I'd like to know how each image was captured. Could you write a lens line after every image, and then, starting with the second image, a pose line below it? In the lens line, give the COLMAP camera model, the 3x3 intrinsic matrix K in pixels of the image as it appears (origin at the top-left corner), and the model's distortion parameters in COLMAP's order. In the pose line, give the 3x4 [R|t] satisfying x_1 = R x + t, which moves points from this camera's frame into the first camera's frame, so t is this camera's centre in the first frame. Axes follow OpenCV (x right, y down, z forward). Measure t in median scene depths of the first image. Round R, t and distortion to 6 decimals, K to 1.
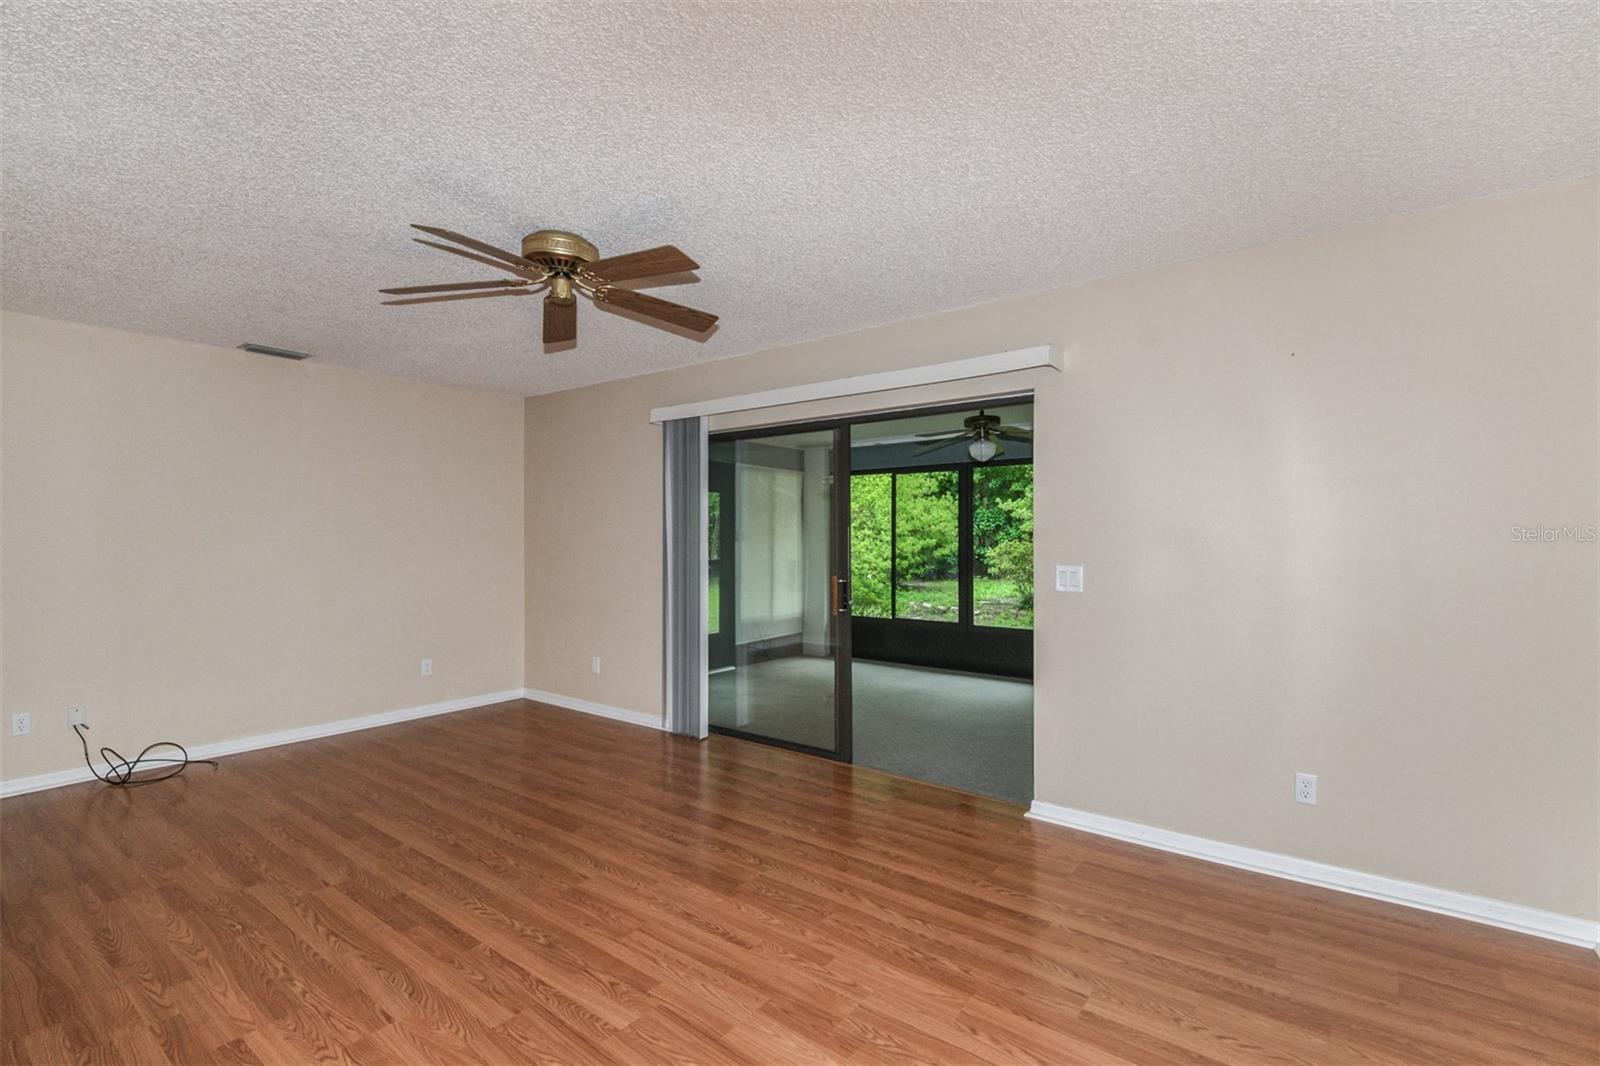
lens RADIAL K [[729.4, 0, 807.2], [0, 729.4, 538.5], [0, 0, 1]] dist [0.014494, -0.002970]
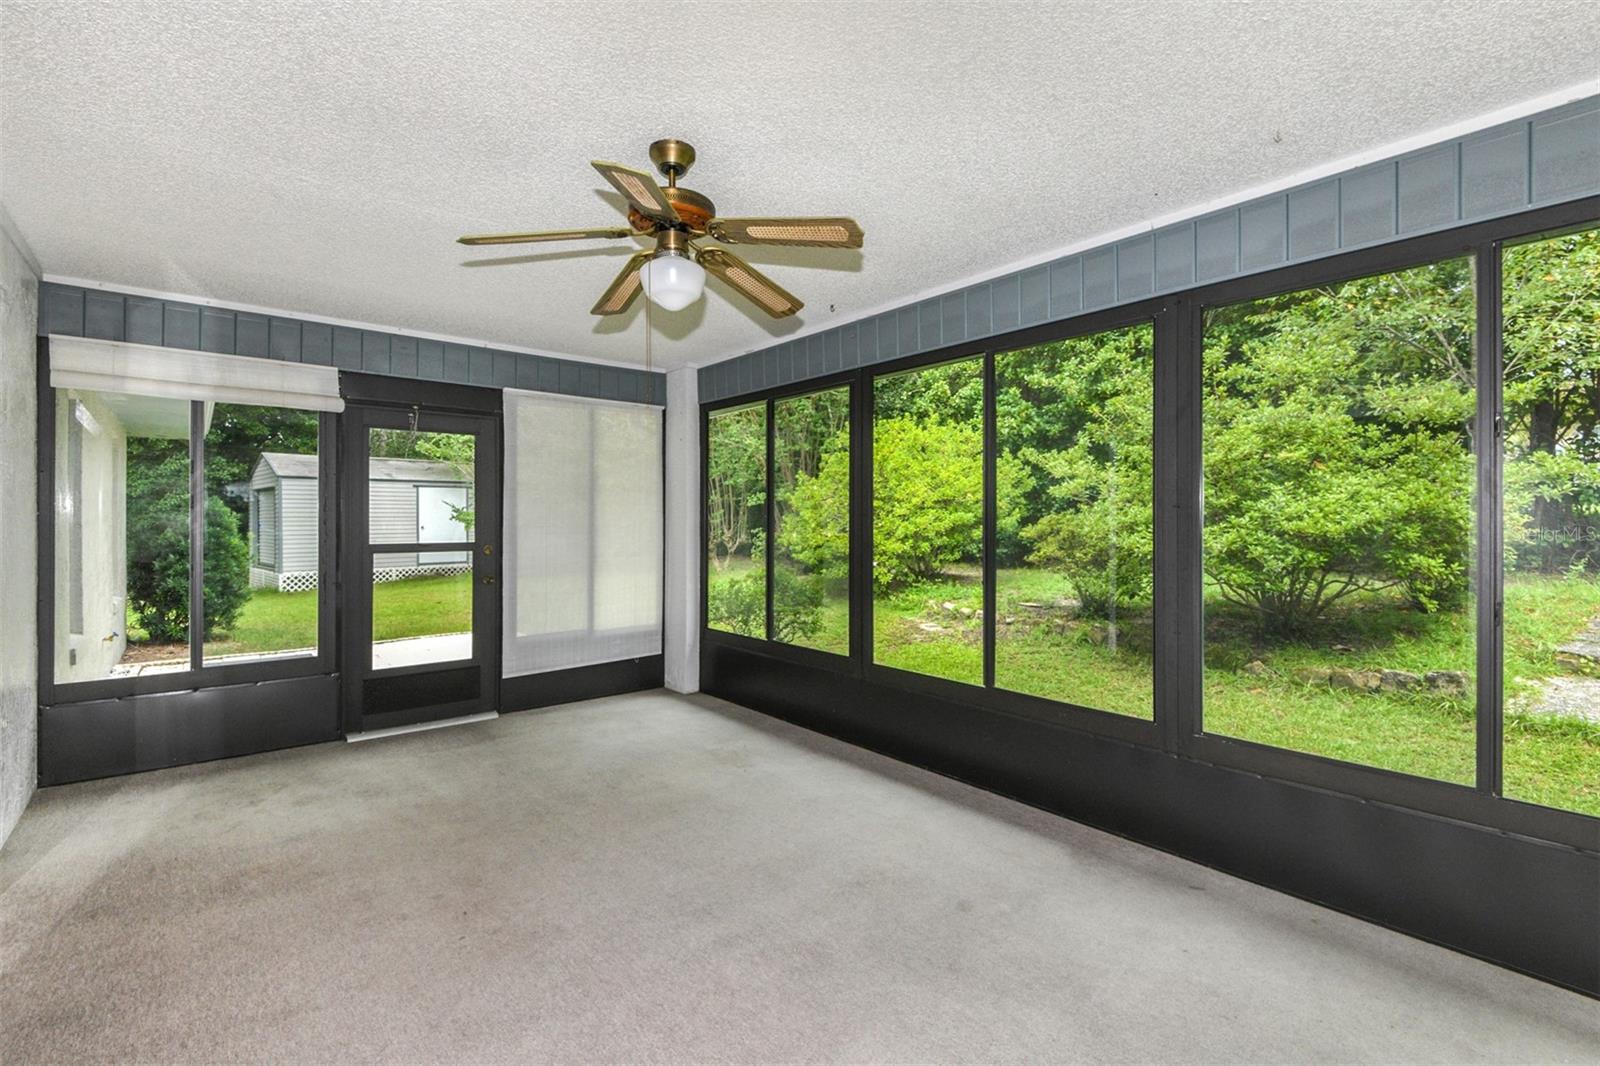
lens RADIAL K [[729.4, 0, 795.4], [0, 729.4, 524.4], [0, 0, 1]] dist [0.014494, -0.002970]
pose [[0.973047, 0.000333, -0.230607, 0.189339], [0.002029, 0.999948, 0.010008, 0.005363], [0.230599, -0.010207, 0.972995, 0.289210]]
